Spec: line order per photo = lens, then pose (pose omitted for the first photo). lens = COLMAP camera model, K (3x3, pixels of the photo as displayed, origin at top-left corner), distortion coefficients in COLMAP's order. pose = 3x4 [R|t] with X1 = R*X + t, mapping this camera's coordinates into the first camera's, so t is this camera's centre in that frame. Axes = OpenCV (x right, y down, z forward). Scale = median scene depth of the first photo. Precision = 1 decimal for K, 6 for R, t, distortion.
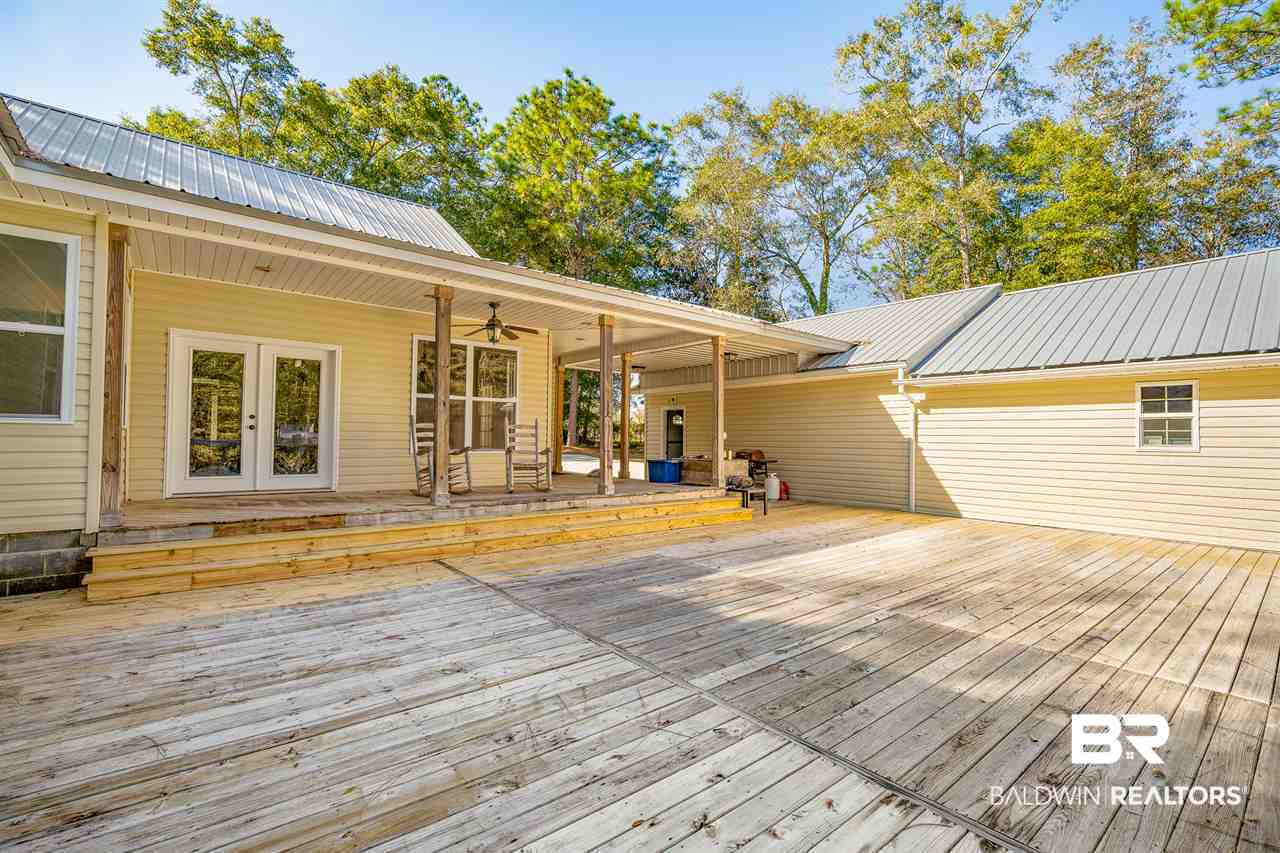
lens RADIAL K [[569.8, 0, 640.0], [0, 569.8, 426.5], [0, 0, 1]] dist [-0.011222, 0.000017]
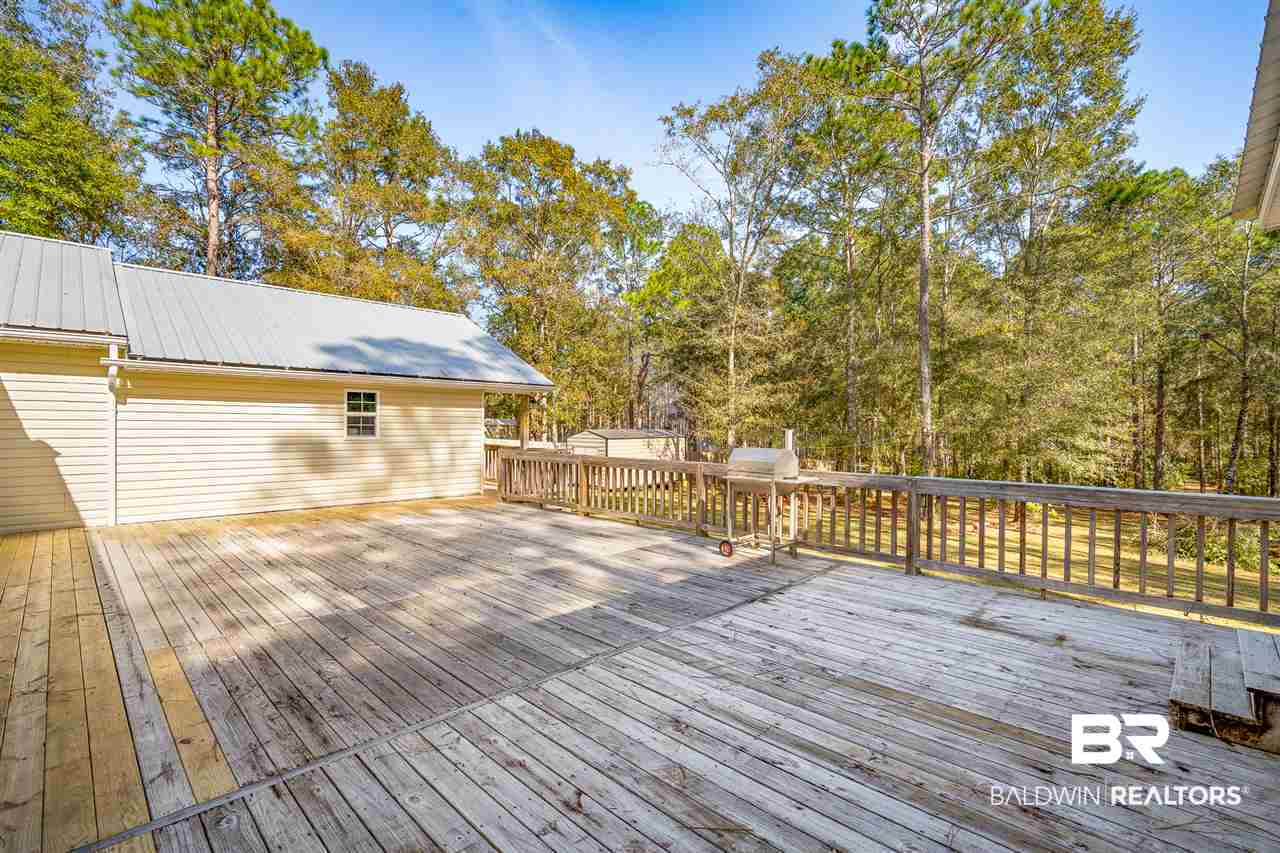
lens RADIAL K [[569.8, 0, 640.0], [0, 569.8, 426.5], [0, 0, 1]] dist [-0.011222, 0.000017]
pose [[-0.105360, -0.014810, 0.994324, -1.060972], [-0.027710, 0.999545, 0.011952, -0.052187], [-0.994048, -0.026293, -0.105722, 1.010279]]
